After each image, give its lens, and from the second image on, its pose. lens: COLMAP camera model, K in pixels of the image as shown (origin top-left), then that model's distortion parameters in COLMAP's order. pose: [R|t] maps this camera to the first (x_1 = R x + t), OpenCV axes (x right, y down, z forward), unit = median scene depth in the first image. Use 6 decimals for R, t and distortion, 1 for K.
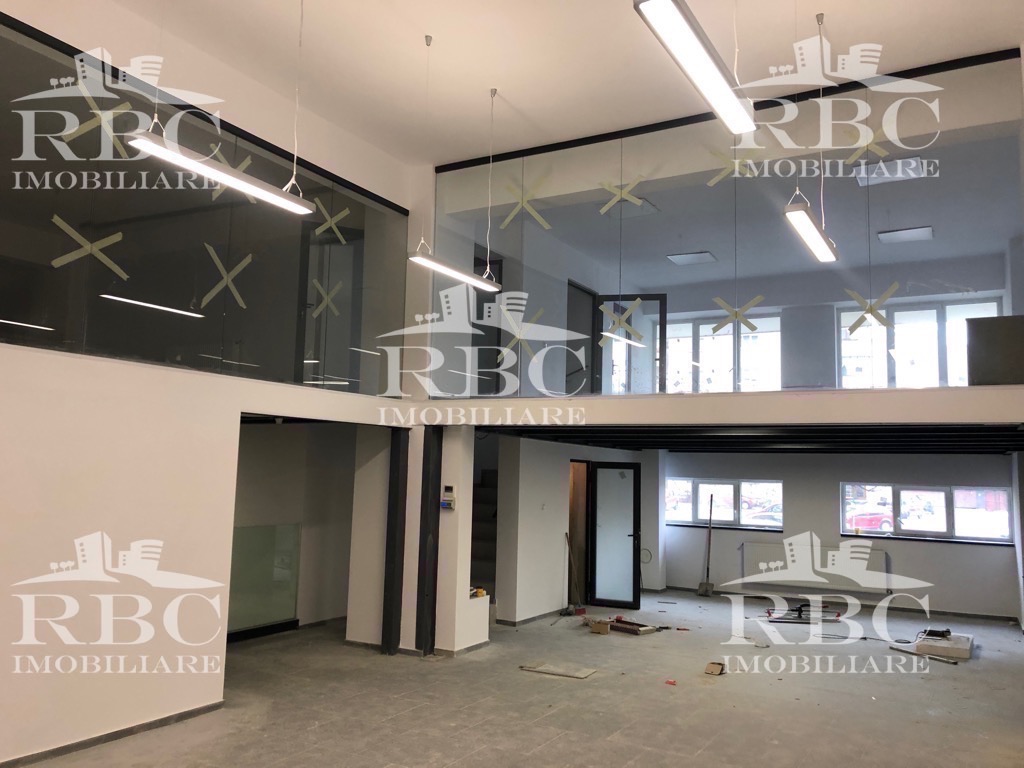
lens RADIAL K [[837.2, 0, 512.0], [0, 837.2, 384.0], [0, 0, 1]] dist [0.058331, -0.011396]
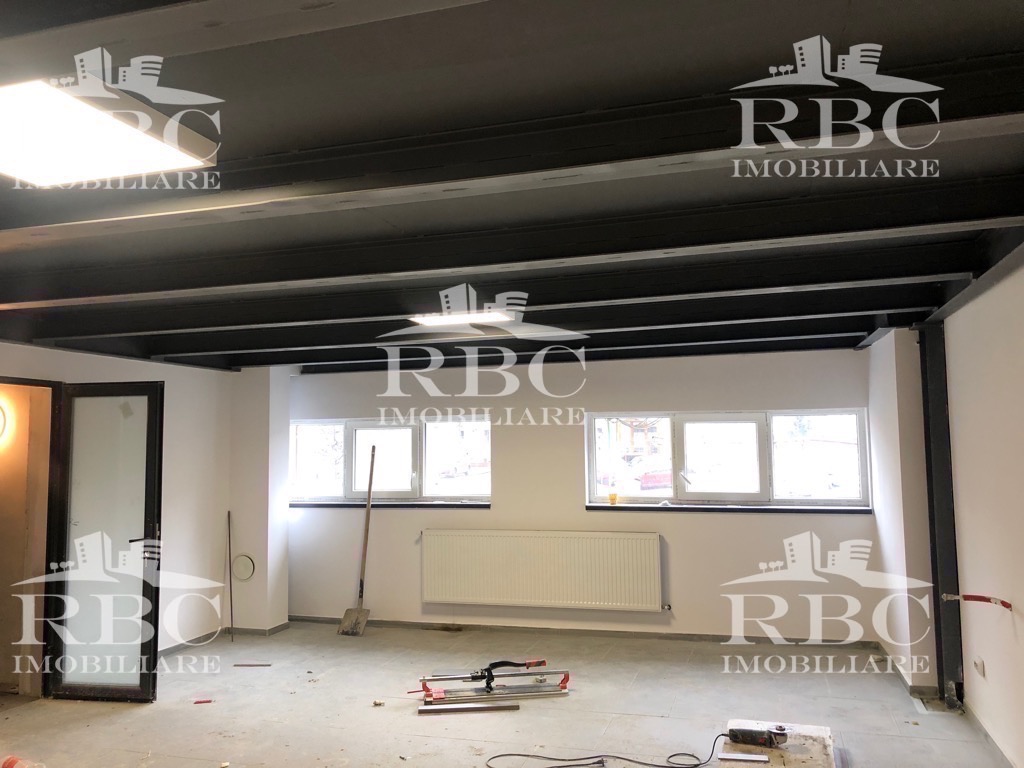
lens RADIAL K [[840.2, 0, 515.2], [0, 840.2, 369.5], [0, 0, 1]] dist [0.019896, -0.004836]
pose [[0.976018, -0.018484, 0.216905, 0.228459], [0.013570, 0.999617, 0.024121, 0.075301], [-0.217268, -0.020599, 0.975895, 0.481370]]
